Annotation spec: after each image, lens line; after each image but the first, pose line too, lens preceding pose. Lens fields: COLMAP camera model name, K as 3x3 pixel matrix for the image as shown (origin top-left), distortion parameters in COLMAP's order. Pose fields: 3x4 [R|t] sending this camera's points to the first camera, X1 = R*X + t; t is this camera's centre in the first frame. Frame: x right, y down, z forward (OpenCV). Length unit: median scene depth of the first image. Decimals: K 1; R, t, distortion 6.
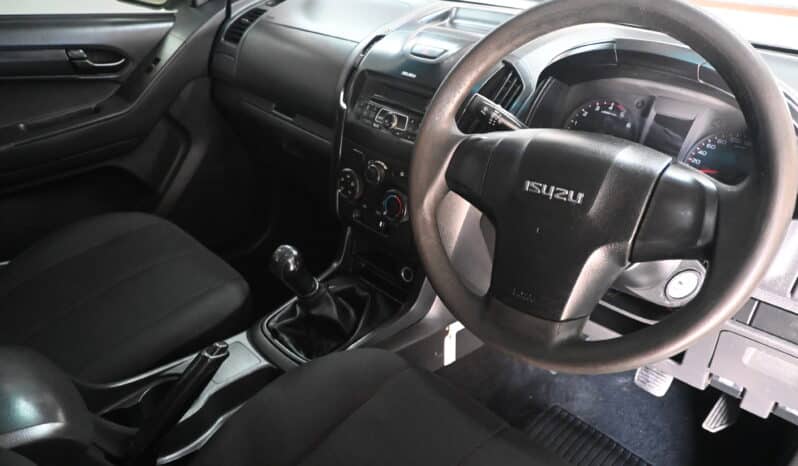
lens RADIAL K [[538.4, 0, 399.4], [0, 538.4, 223.5], [0, 0, 1]] dist [-0.002236, 0.000935]
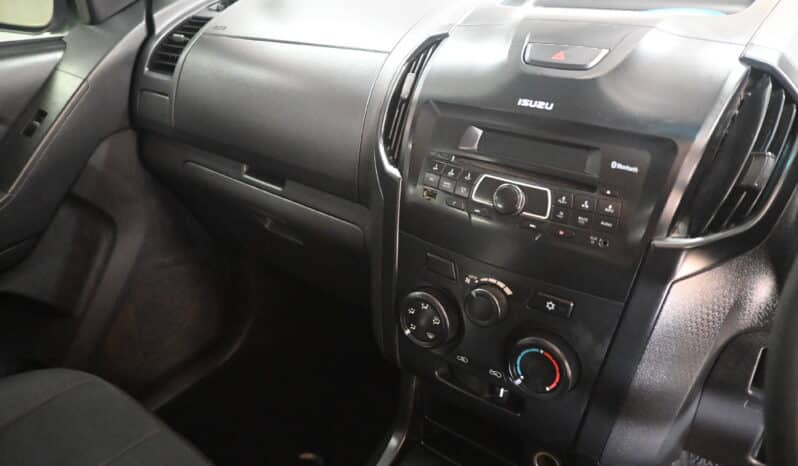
lens RADIAL K [[538.4, 0, 399.4], [0, 538.4, 223.5], [0, 0, 1]] dist [-0.002236, 0.000935]
pose [[0.988273, -0.128367, 0.082697, -0.148023], [0.128955, 0.991649, -0.001793, -0.165799], [-0.081777, 0.012436, 0.996573, 0.466598]]
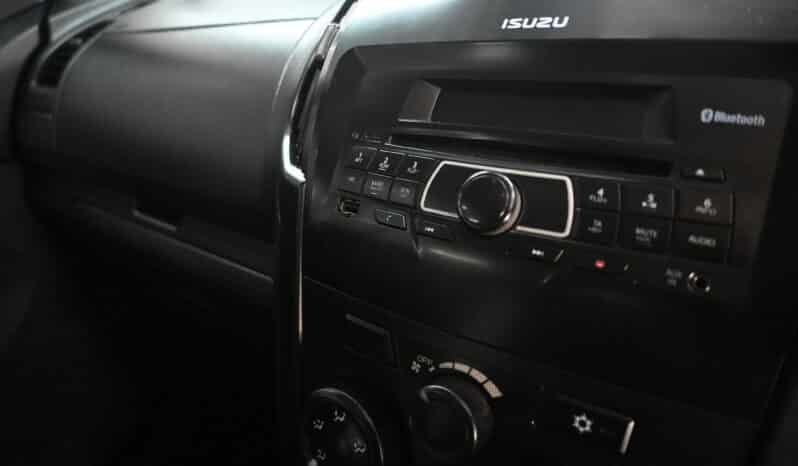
lens RADIAL K [[538.4, 0, 399.4], [0, 538.4, 223.5], [0, 0, 1]] dist [-0.002236, 0.000935]
pose [[0.988417, -0.120565, 0.092177, -0.075912], [0.132658, 0.981387, -0.138859, -0.139348], [-0.073720, 0.149479, 0.986013, 0.690786]]
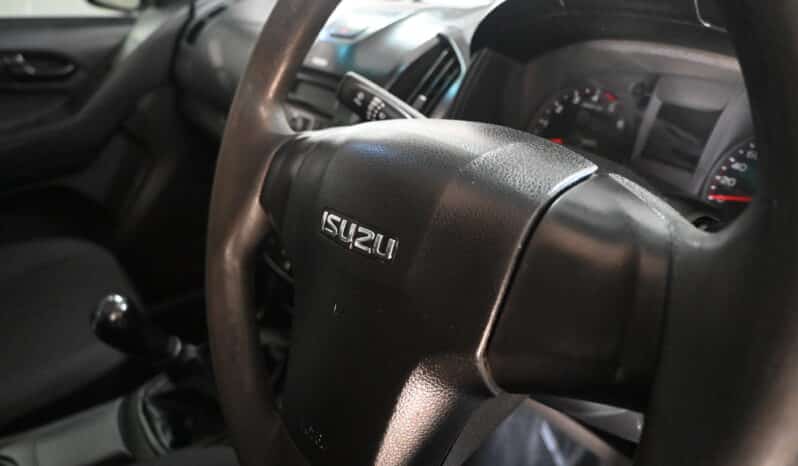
lens RADIAL K [[538.4, 0, 399.4], [0, 538.4, 223.5], [0, 0, 1]] dist [-0.002236, 0.000935]
pose [[0.985591, 0.021587, -0.167764, 0.233405], [-0.029440, 0.998577, -0.044462, -0.027002], [0.166565, 0.048761, 0.984824, 0.291340]]
